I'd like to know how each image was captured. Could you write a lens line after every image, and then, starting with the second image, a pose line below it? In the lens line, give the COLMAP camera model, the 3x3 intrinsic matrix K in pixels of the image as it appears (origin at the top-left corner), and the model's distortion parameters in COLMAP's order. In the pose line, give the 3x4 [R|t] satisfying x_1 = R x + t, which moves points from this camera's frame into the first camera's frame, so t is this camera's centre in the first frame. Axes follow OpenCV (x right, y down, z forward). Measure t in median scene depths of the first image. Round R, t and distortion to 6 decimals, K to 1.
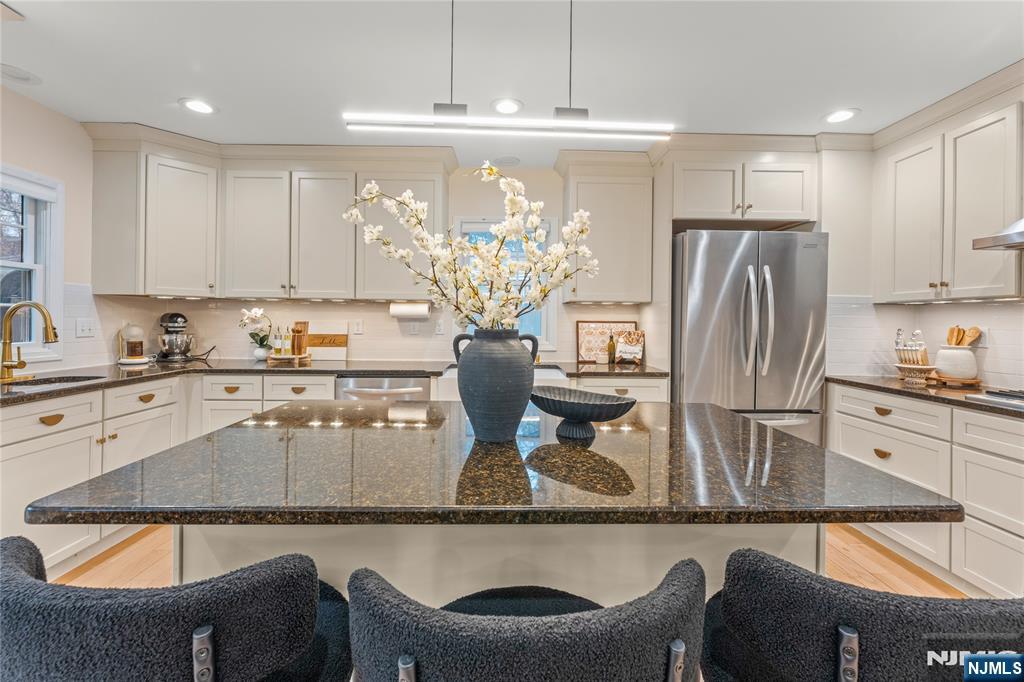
lens RADIAL K [[420.9, 0, 509.8], [0, 420.9, 318.0], [0, 0, 1]] dist [0.000970, 0.000223]
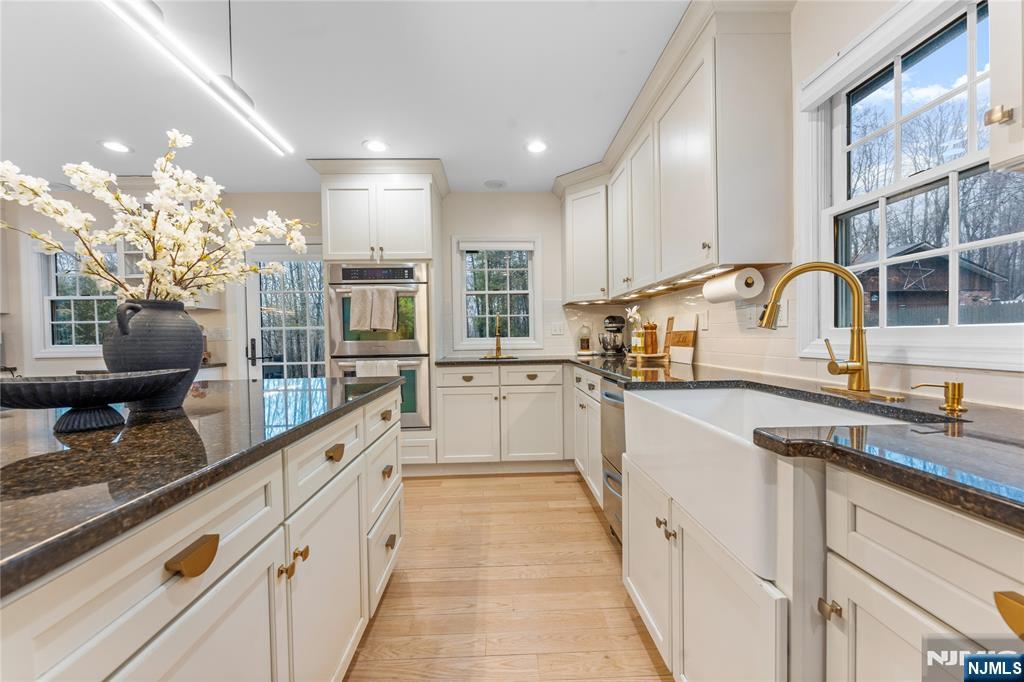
lens RADIAL K [[407.9, 0, 508.7], [0, 407.9, 342.6], [0, 0, 1]] dist [-0.000223, -0.000036]
pose [[0.010375, 0.007088, -0.999921, 0.369975], [0.022400, 0.999722, 0.007319, 0.050497], [0.999695, -0.022475, 0.010213, 0.694236]]
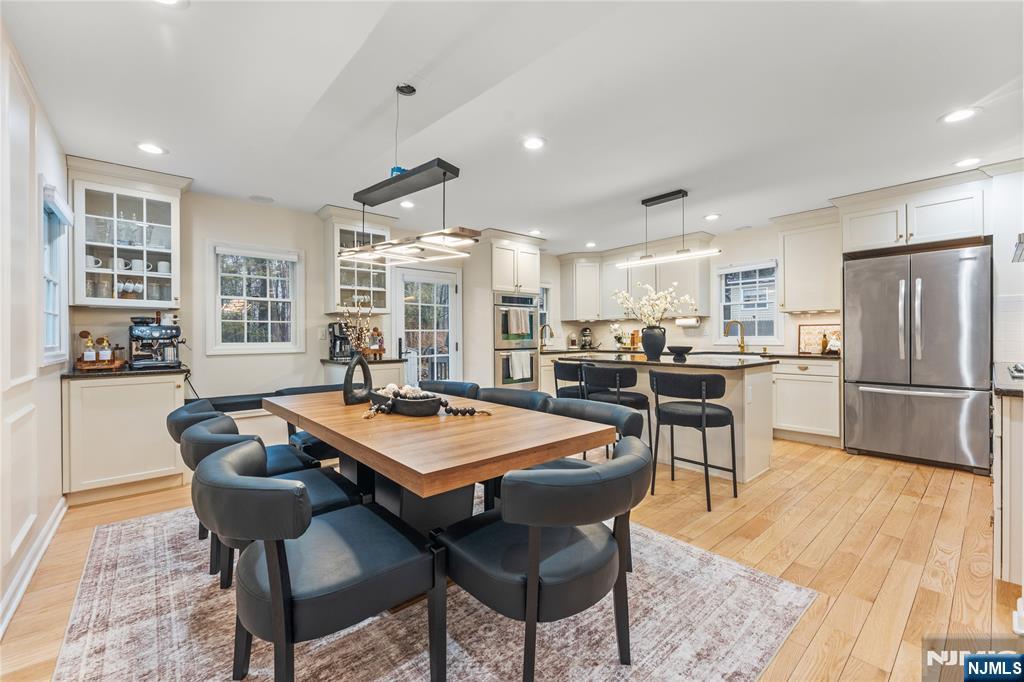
lens RADIAL K [[419.3, 0, 512.0], [0, 419.3, 341.0], [0, 0, 1]] dist [-0.001065, -0.000149]
pose [[0.634468, -0.006406, -0.772922, 0.701778], [0.017262, 0.999834, 0.005883, 0.040183], [0.772756, -0.017075, 0.634473, -0.751636]]
